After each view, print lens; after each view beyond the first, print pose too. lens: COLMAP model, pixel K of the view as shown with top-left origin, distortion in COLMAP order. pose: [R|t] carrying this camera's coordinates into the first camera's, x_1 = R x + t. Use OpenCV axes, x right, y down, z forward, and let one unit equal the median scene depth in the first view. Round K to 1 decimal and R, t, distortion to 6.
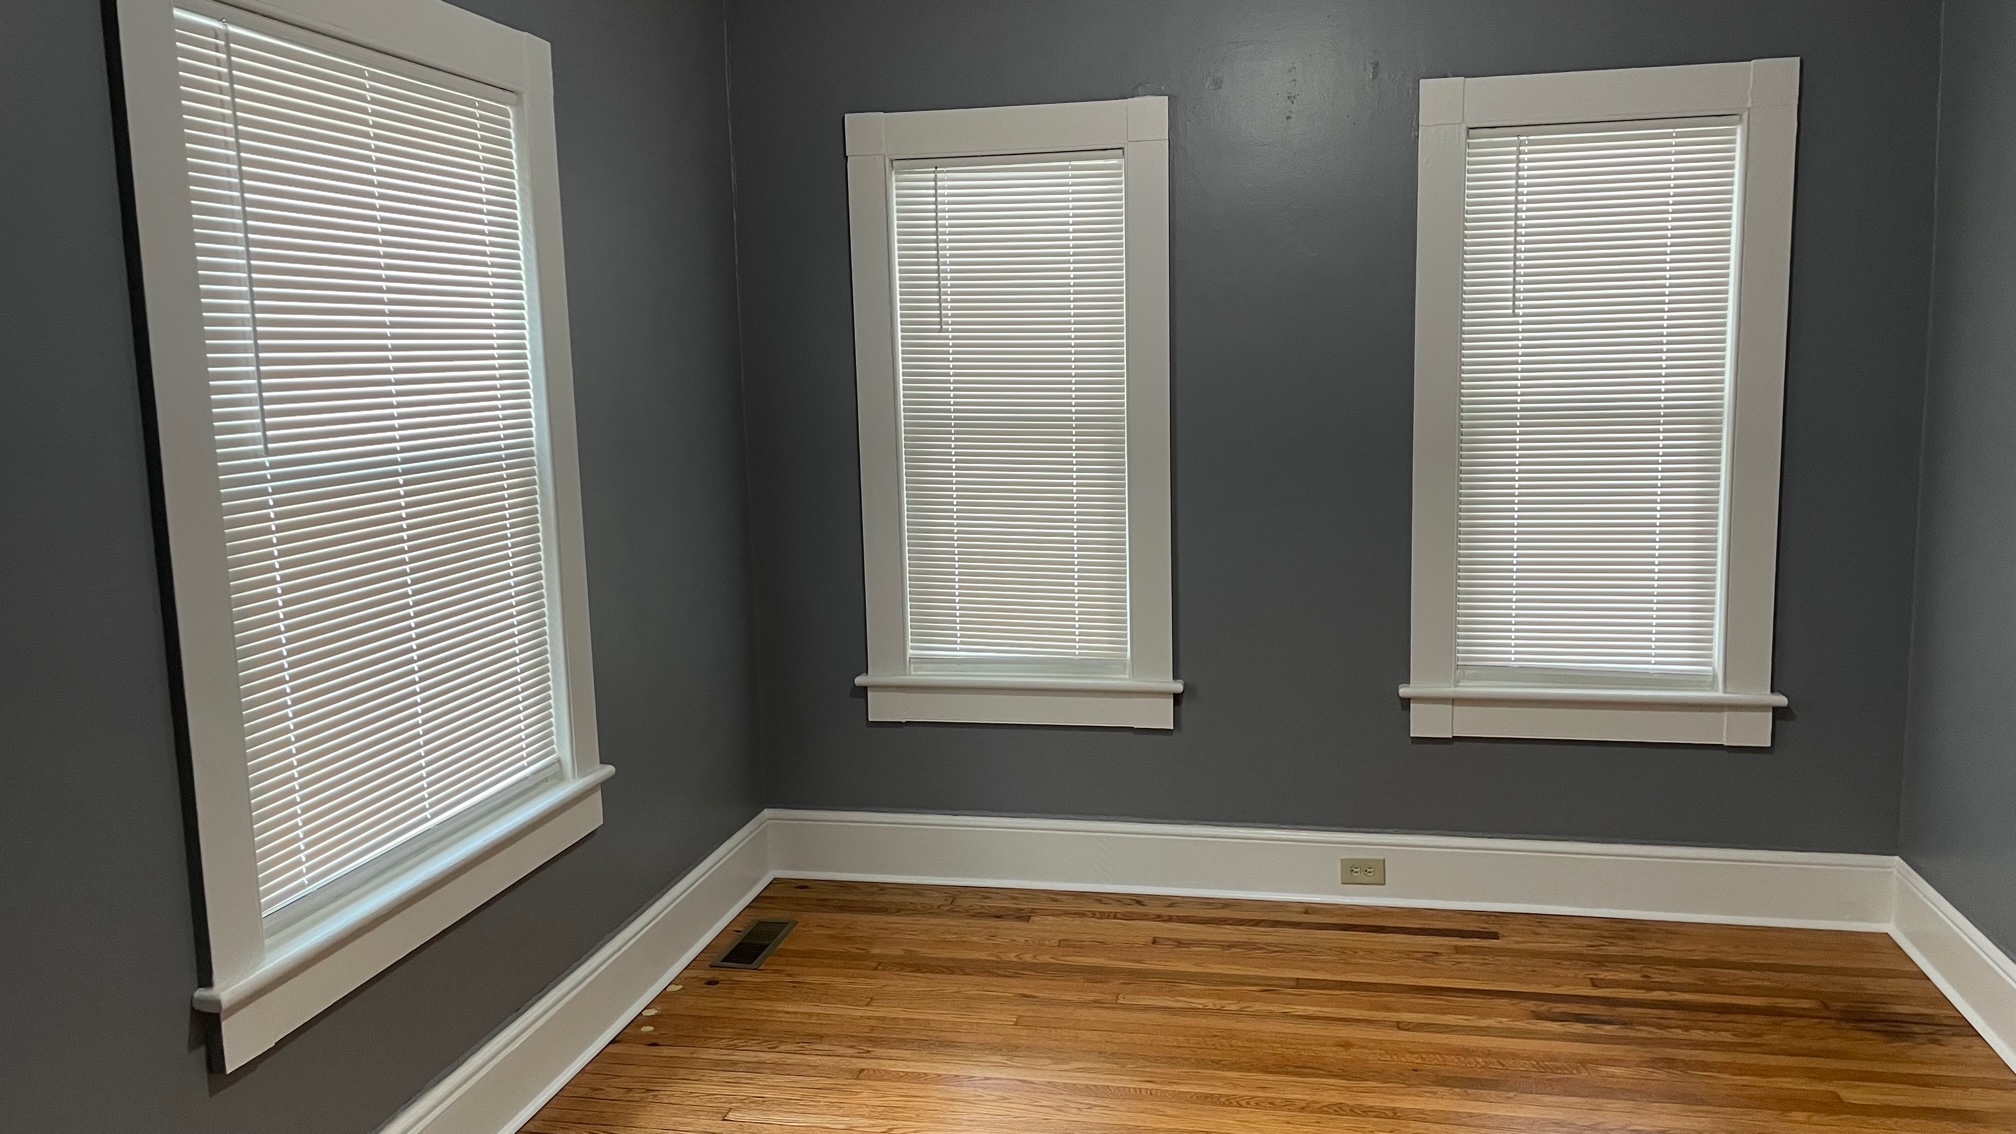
lens RADIAL K [[1550.0, 0, 1012.1], [0, 1550.0, 562.3], [0, 0, 1]] dist [0.008146, 0.000990]
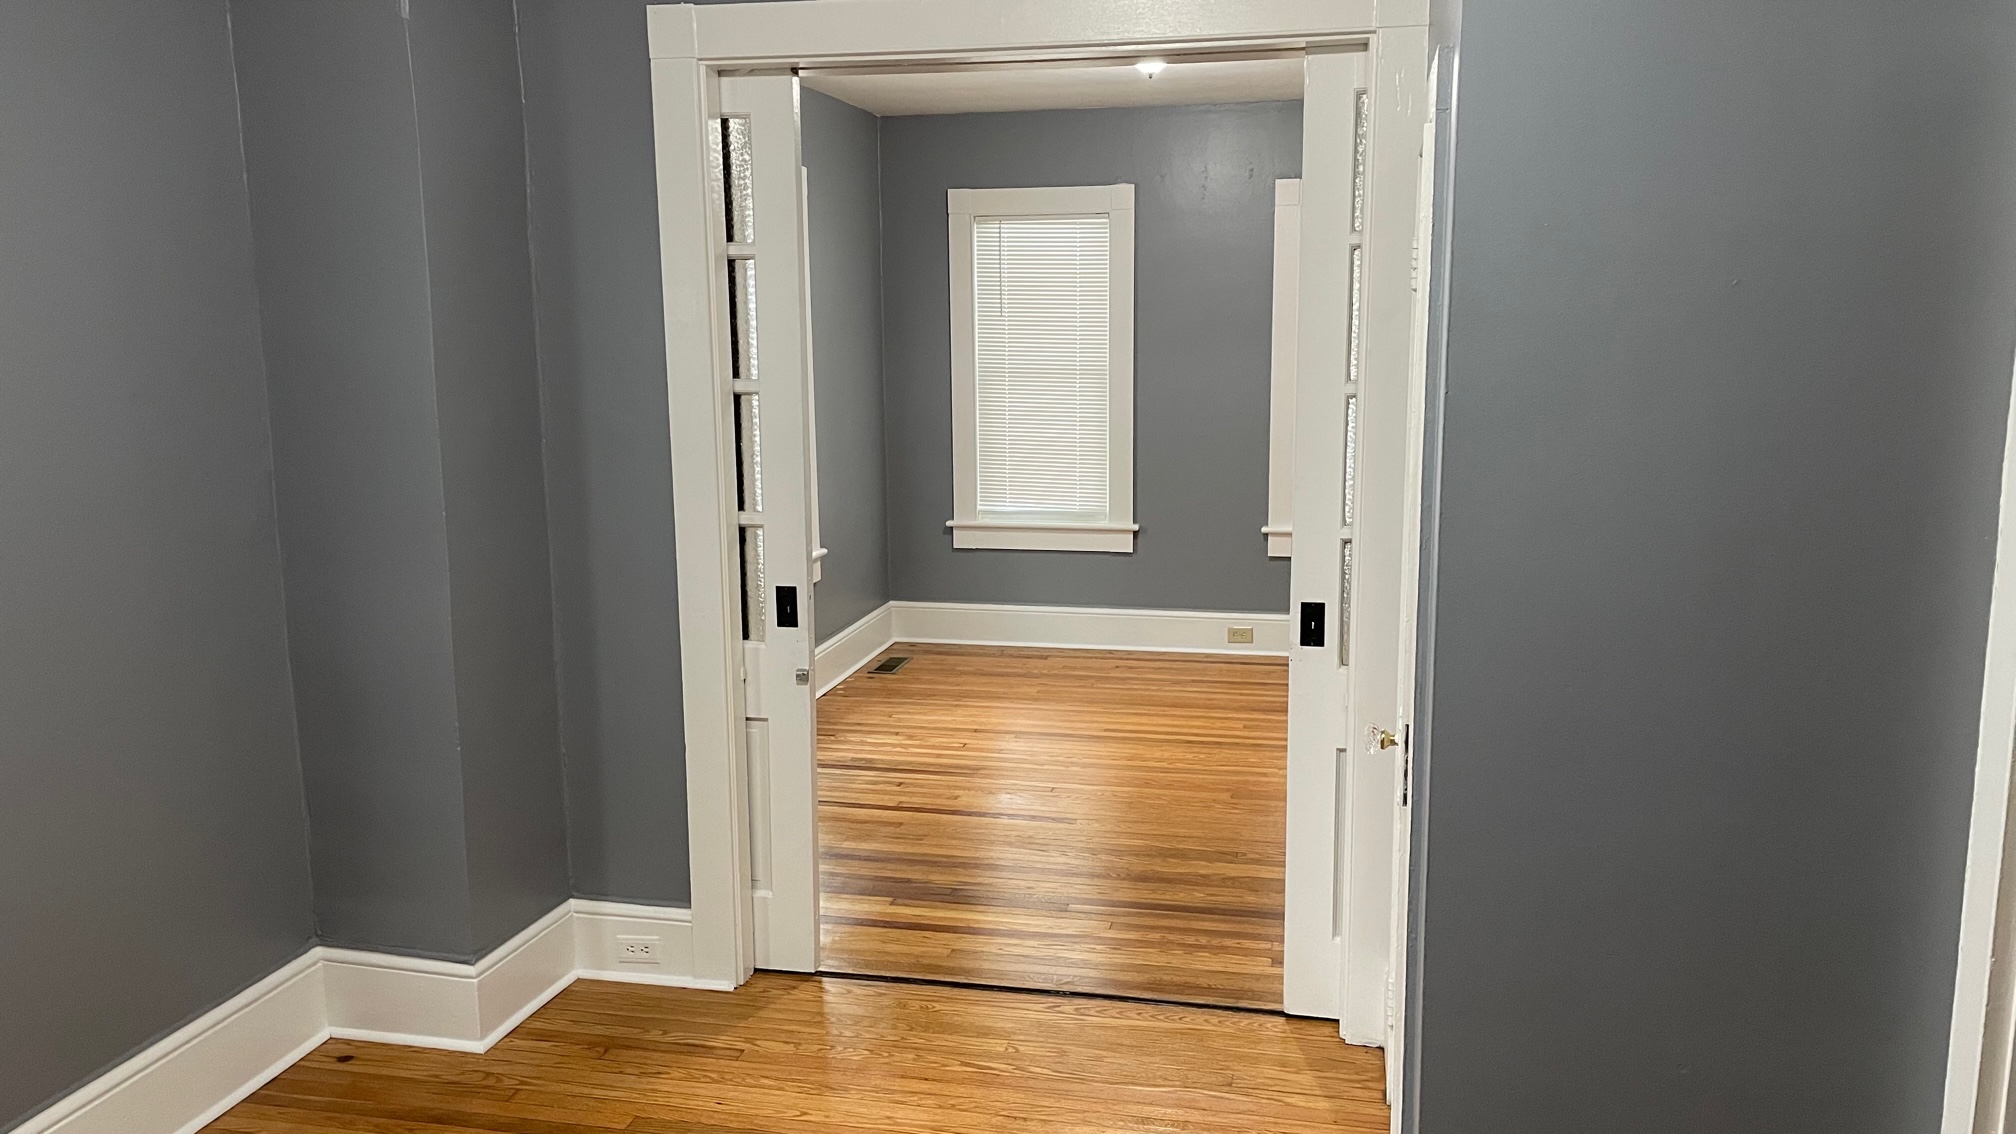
lens RADIAL K [[1550.0, 0, 1007.0], [0, 1550.0, 576.0], [0, 0, 1]] dist [0.008146, 0.000990]
pose [[0.999571, 0.018816, -0.022453, 0.004433], [-0.018070, 0.999293, 0.032968, 0.082244], [0.023058, -0.032548, 0.999204, -0.737399]]
